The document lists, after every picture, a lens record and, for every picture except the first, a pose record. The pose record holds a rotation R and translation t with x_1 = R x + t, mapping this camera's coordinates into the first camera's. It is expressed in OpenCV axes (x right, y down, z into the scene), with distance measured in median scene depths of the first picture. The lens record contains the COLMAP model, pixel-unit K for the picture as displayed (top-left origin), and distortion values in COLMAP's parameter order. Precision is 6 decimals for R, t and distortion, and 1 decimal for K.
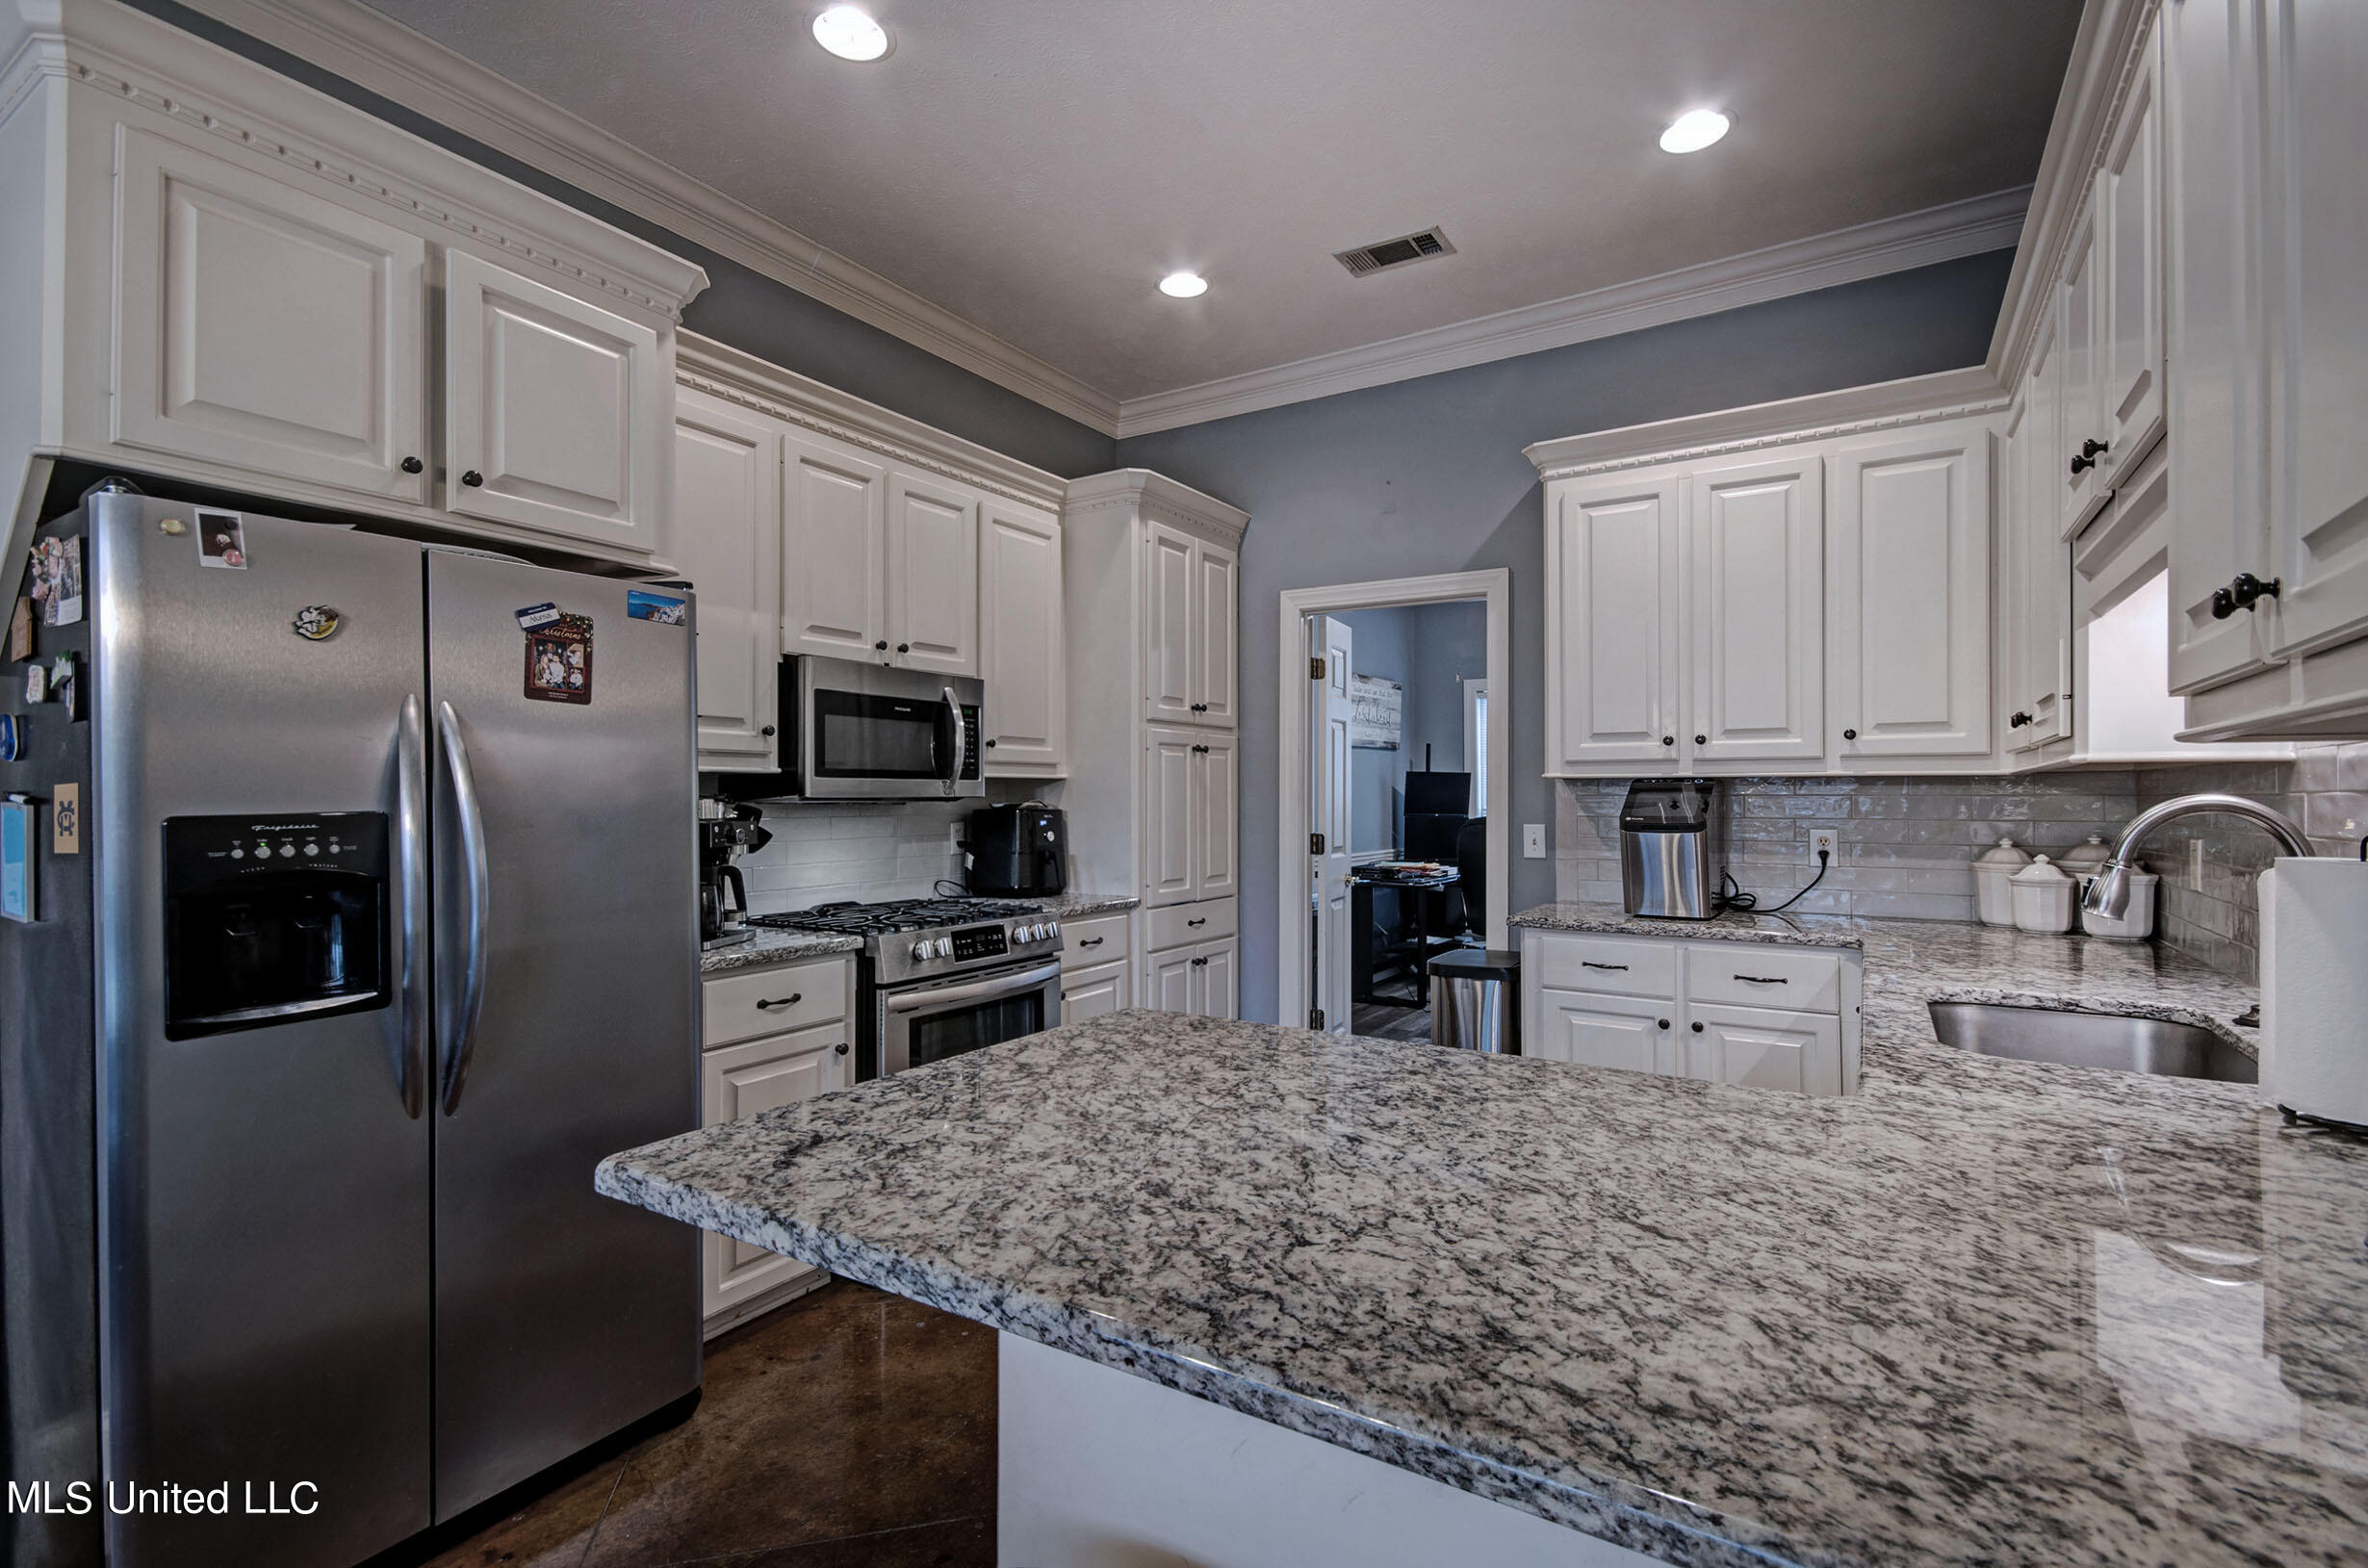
lens RADIAL K [[1100.8, 0, 1180.9], [0, 1100.8, 771.6], [0, 0, 1]] dist [0.014690, 0.000207]
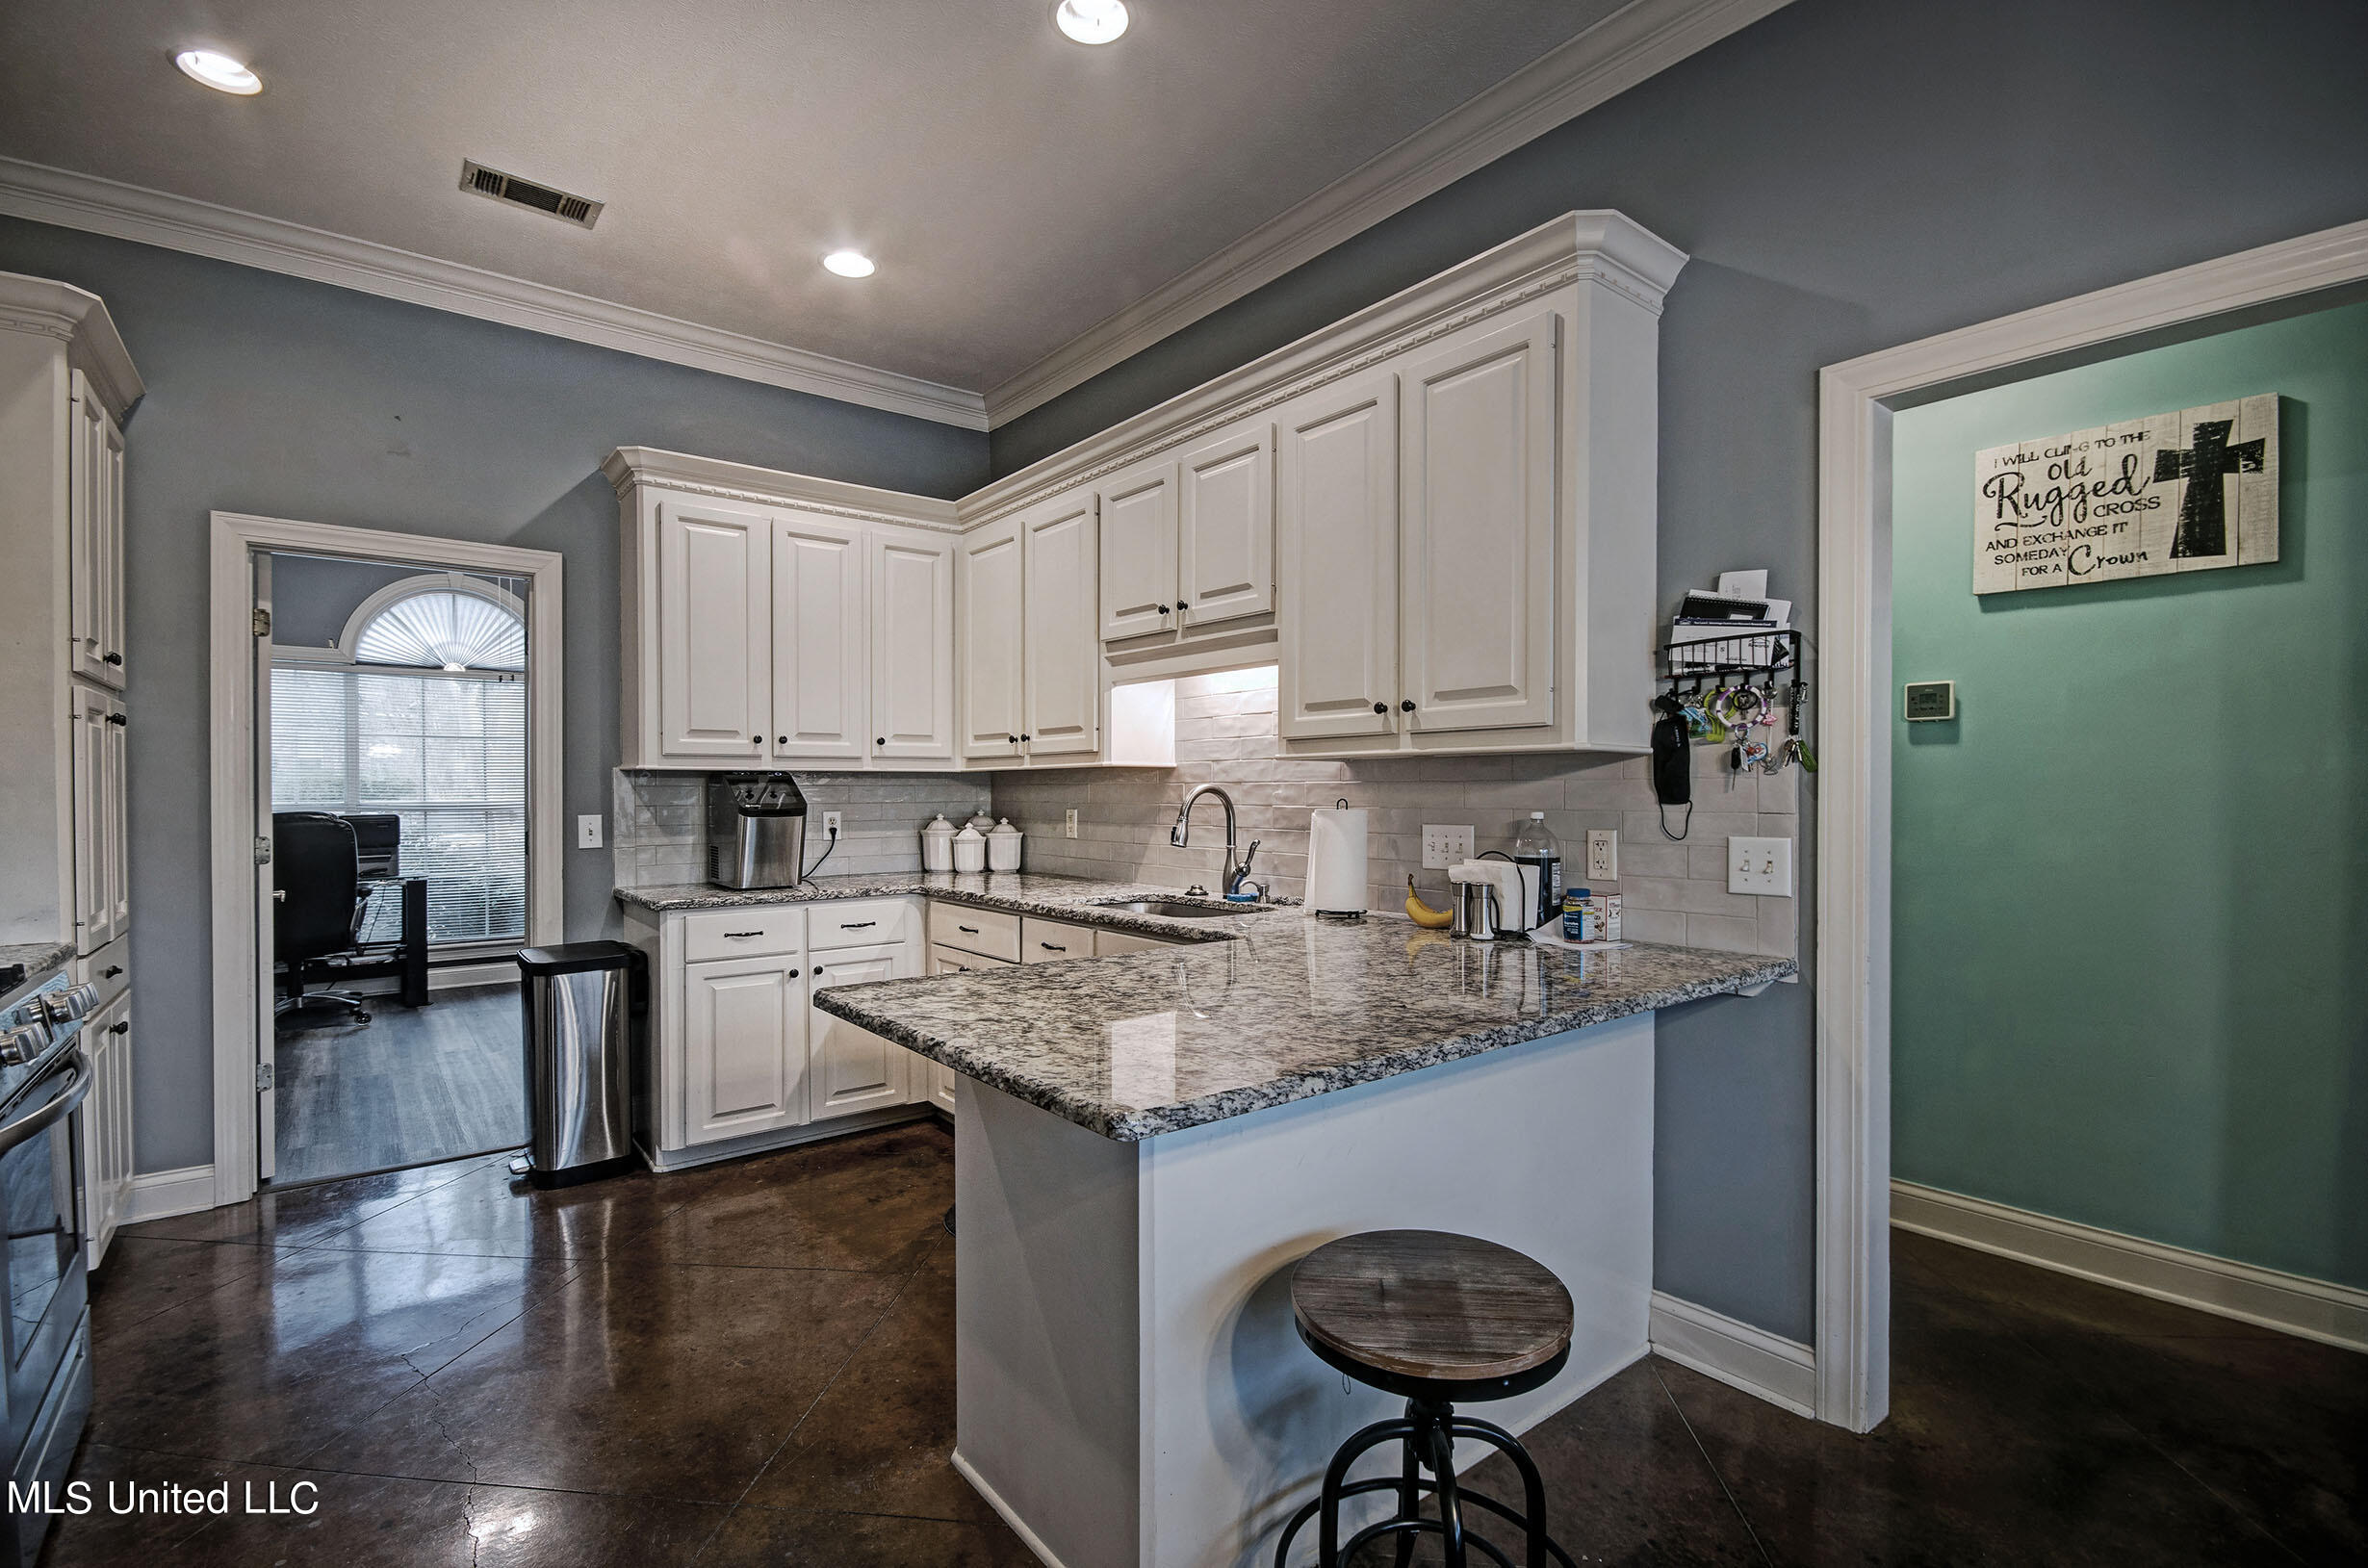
lens RADIAL K [[1062.9, 0, 1175.6], [0, 1062.9, 791.5], [0, 0, 1]] dist [-0.001699, -0.000190]
pose [[0.335347, -0.005793, 0.942077, -0.487202], [-0.016946, 0.999782, 0.012180, 0.006289], [-0.941942, -0.020049, 0.335176, 0.199869]]
